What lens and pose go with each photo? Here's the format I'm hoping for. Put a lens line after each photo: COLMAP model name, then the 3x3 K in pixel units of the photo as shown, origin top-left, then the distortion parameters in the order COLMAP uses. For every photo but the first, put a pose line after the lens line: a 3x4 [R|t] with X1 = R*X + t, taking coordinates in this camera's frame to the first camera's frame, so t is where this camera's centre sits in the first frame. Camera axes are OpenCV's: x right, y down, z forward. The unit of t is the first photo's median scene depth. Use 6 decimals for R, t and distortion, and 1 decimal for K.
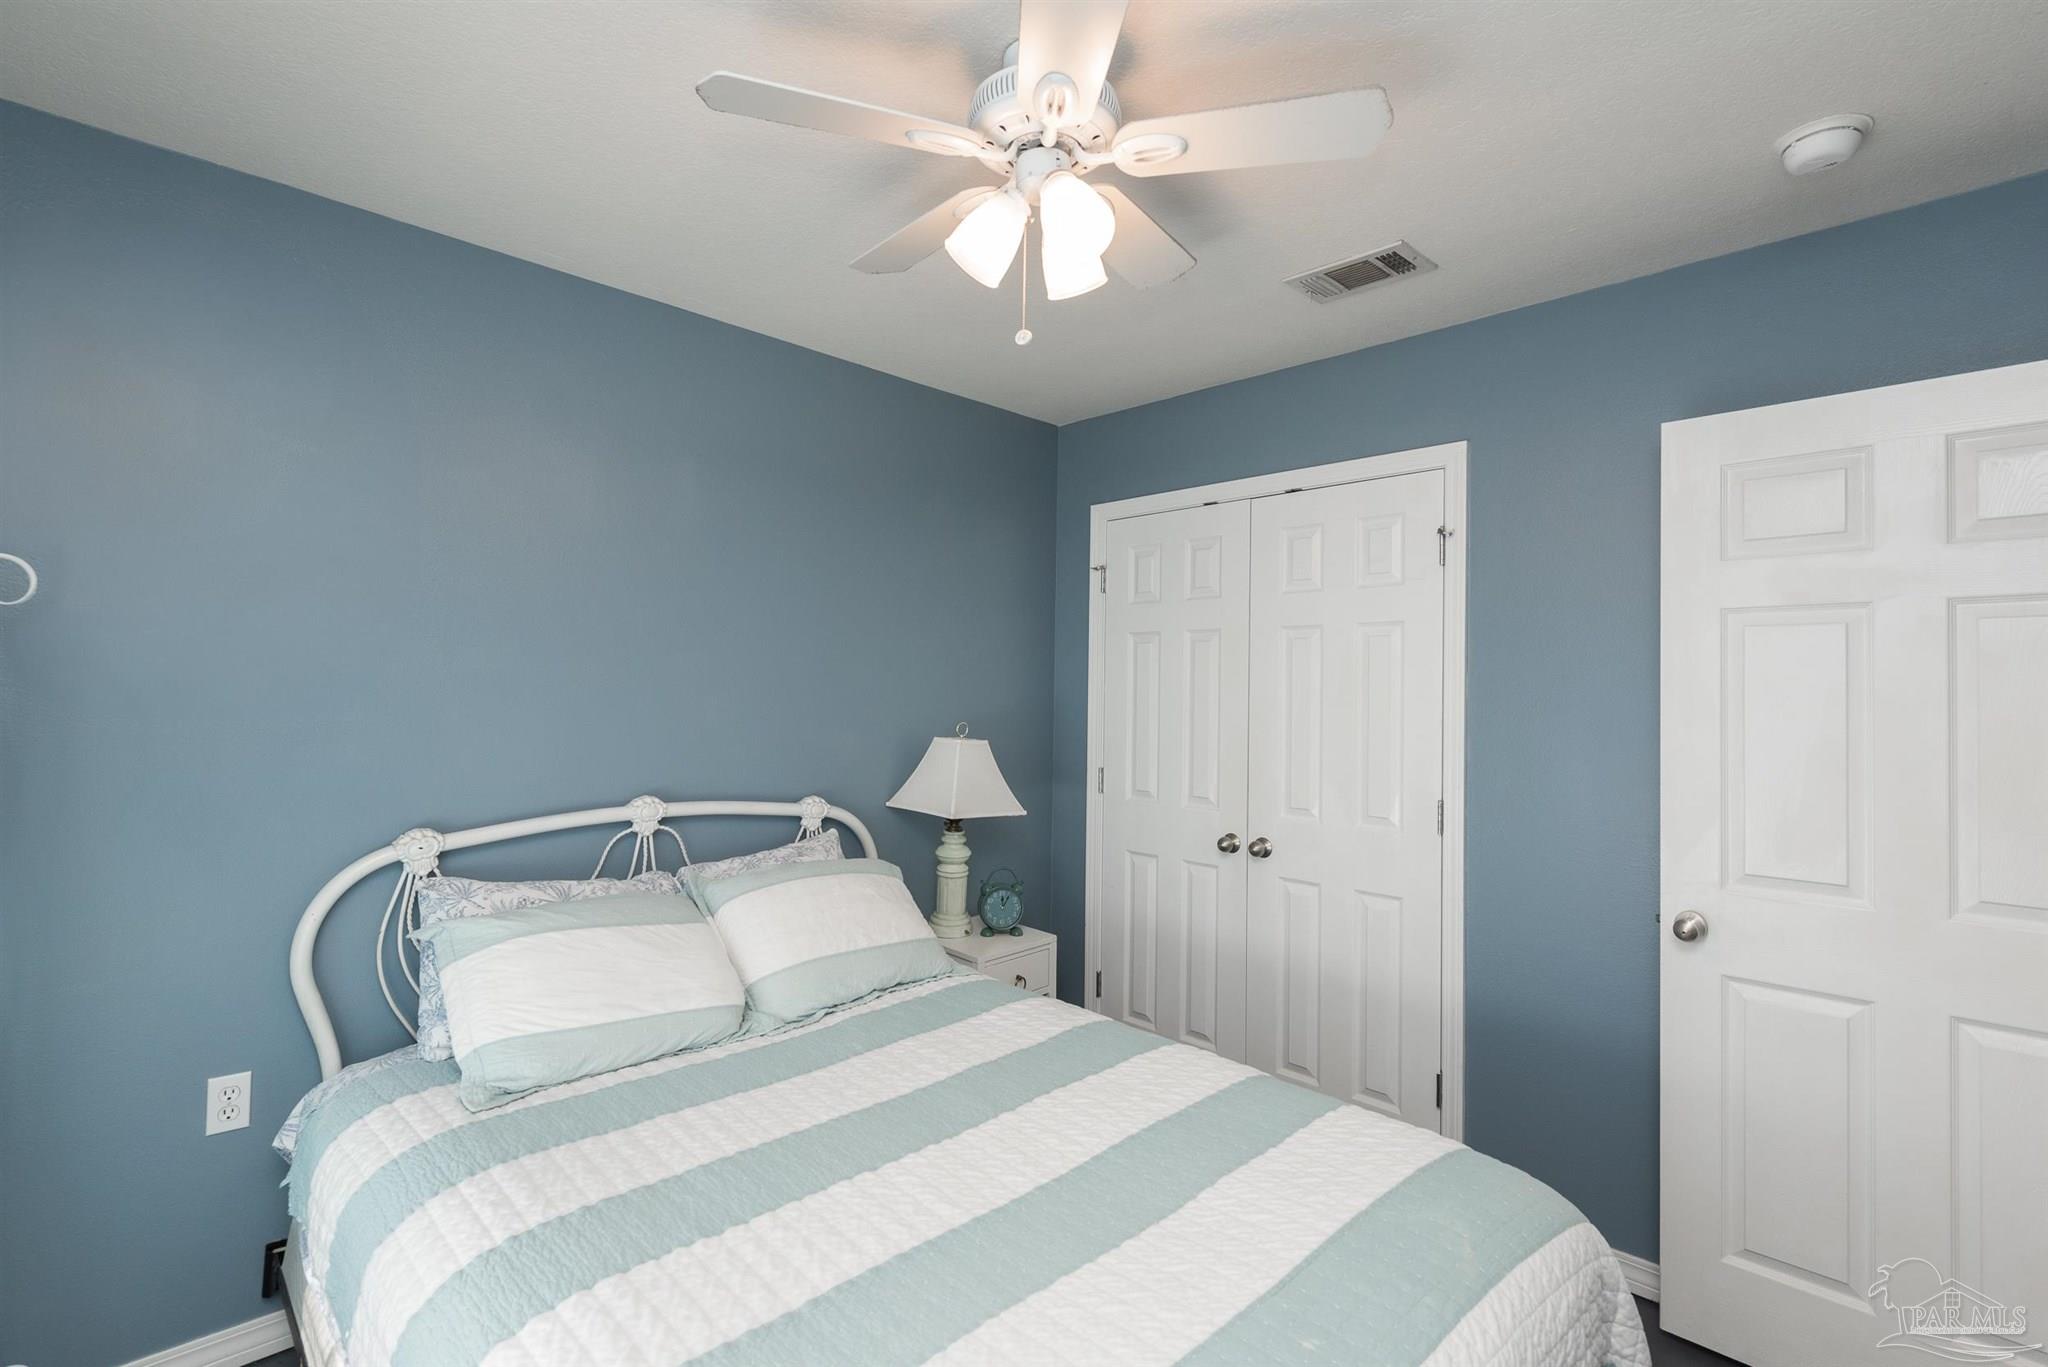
lens RADIAL K [[885.8, 0, 1019.0], [0, 885.8, 680.0], [0, 0, 1]] dist [-0.004991, -0.004213]
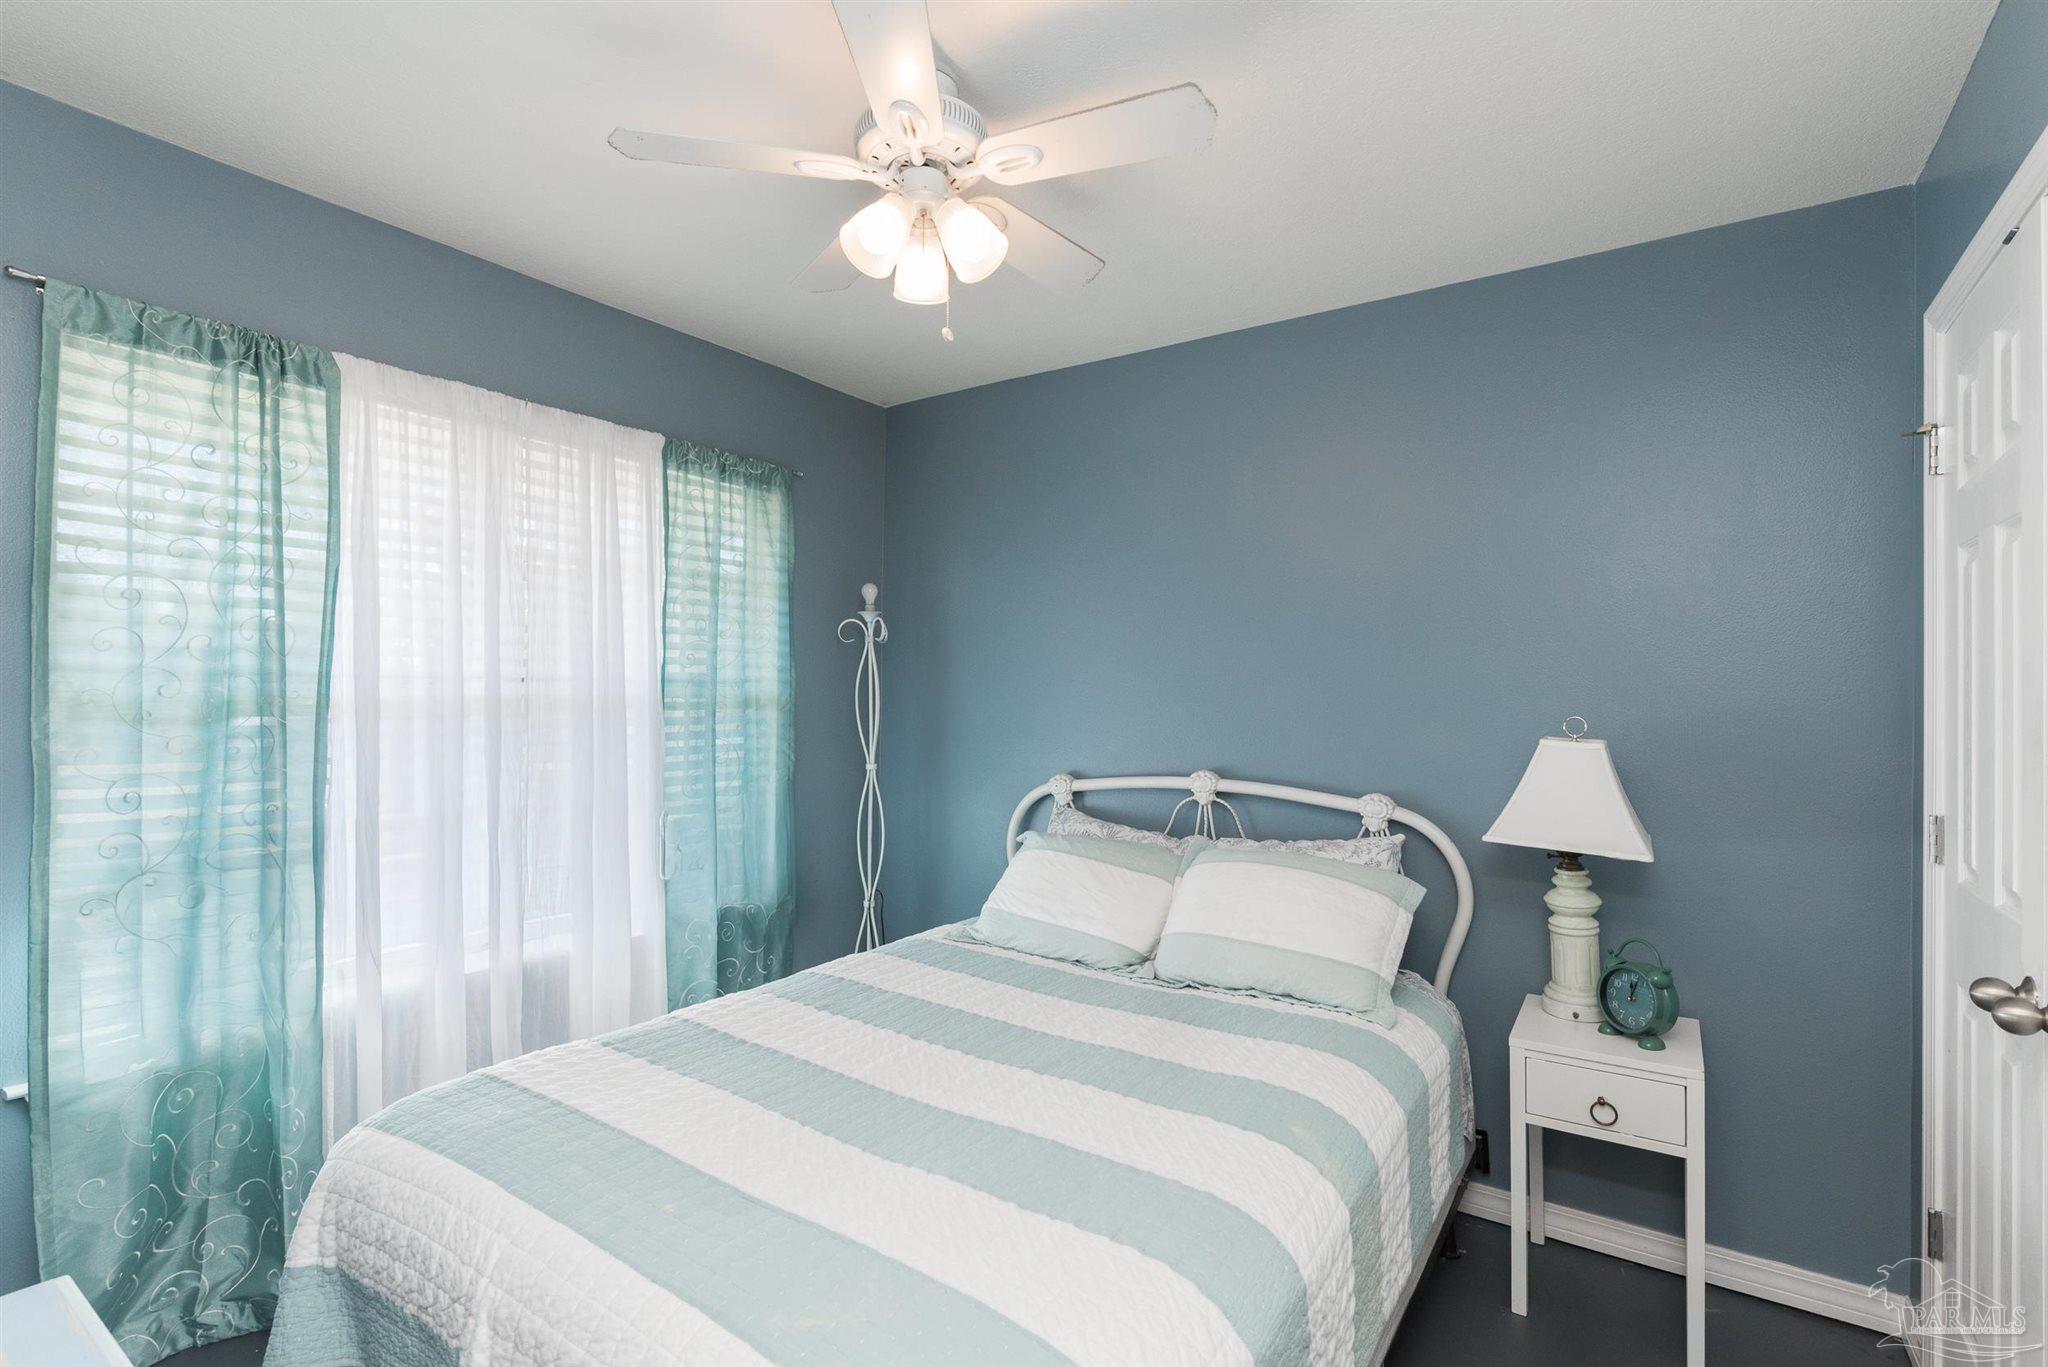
lens RADIAL K [[911.6, 0, 1021.6], [0, 911.6, 690.1], [0, 0, 1]] dist [-0.000803, 0.000452]
pose [[0.215728, -0.008323, -0.976418, 0.710647], [0.014406, 0.999882, -0.005340, 0.029075], [0.976347, -0.012915, 0.215822, 0.521428]]
